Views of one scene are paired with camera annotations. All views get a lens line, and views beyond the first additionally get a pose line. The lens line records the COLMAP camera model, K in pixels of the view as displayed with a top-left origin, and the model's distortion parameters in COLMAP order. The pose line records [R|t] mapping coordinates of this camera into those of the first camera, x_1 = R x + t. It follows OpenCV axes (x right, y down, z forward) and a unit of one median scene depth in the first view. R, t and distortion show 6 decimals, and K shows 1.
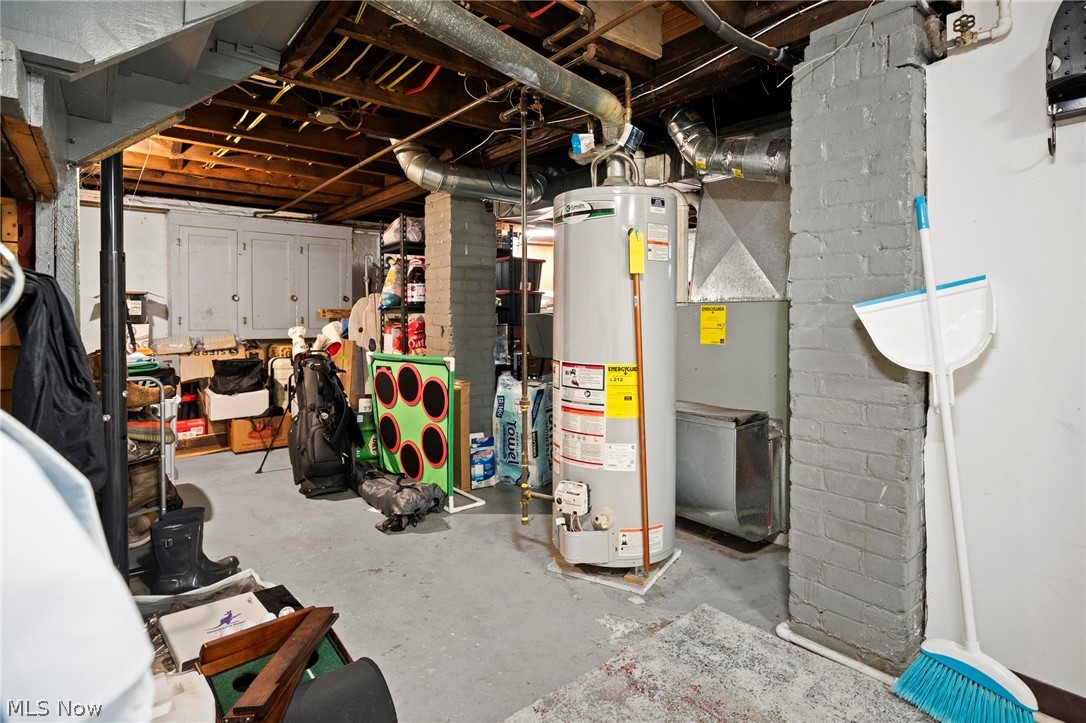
lens RADIAL K [[551.0, 0, 531.3], [0, 551.0, 321.3], [0, 0, 1]] dist [0.003841, 0.003205]
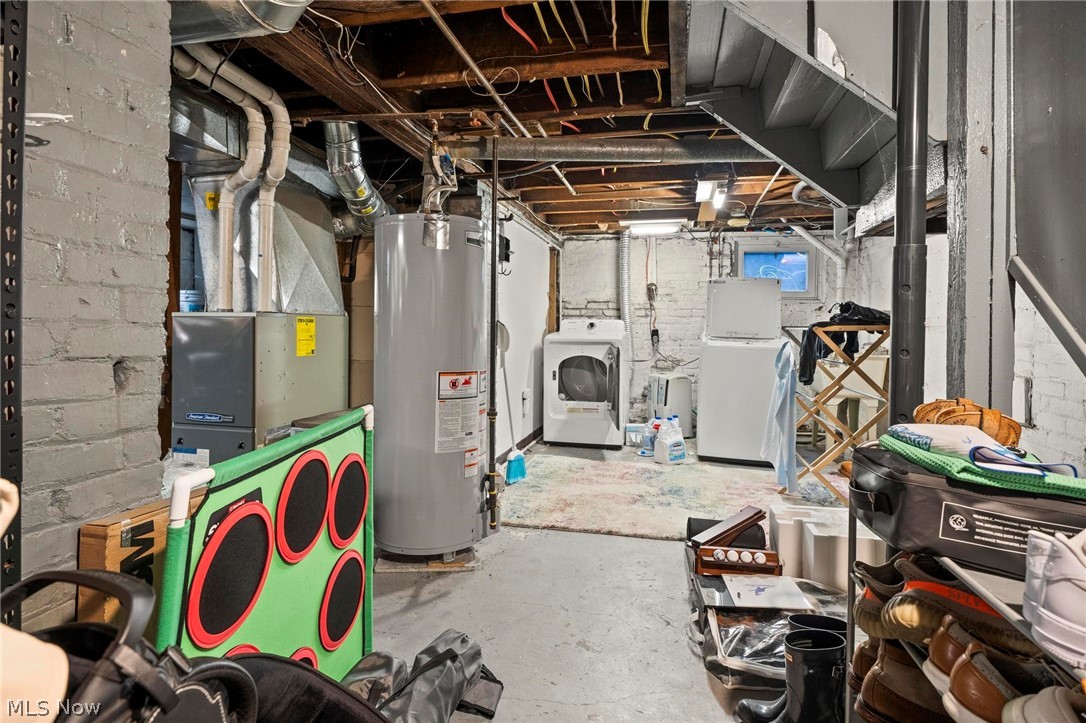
lens RADIAL K [[551.0, 0, 537.7], [0, 551.0, 329.3], [0, 0, 1]] dist [0.003841, 0.003205]
pose [[-0.606963, -0.010814, 0.794656, -0.737038], [-0.013738, 0.999901, 0.003113, -0.015588], [-0.794611, -0.009028, -0.607052, 1.294344]]
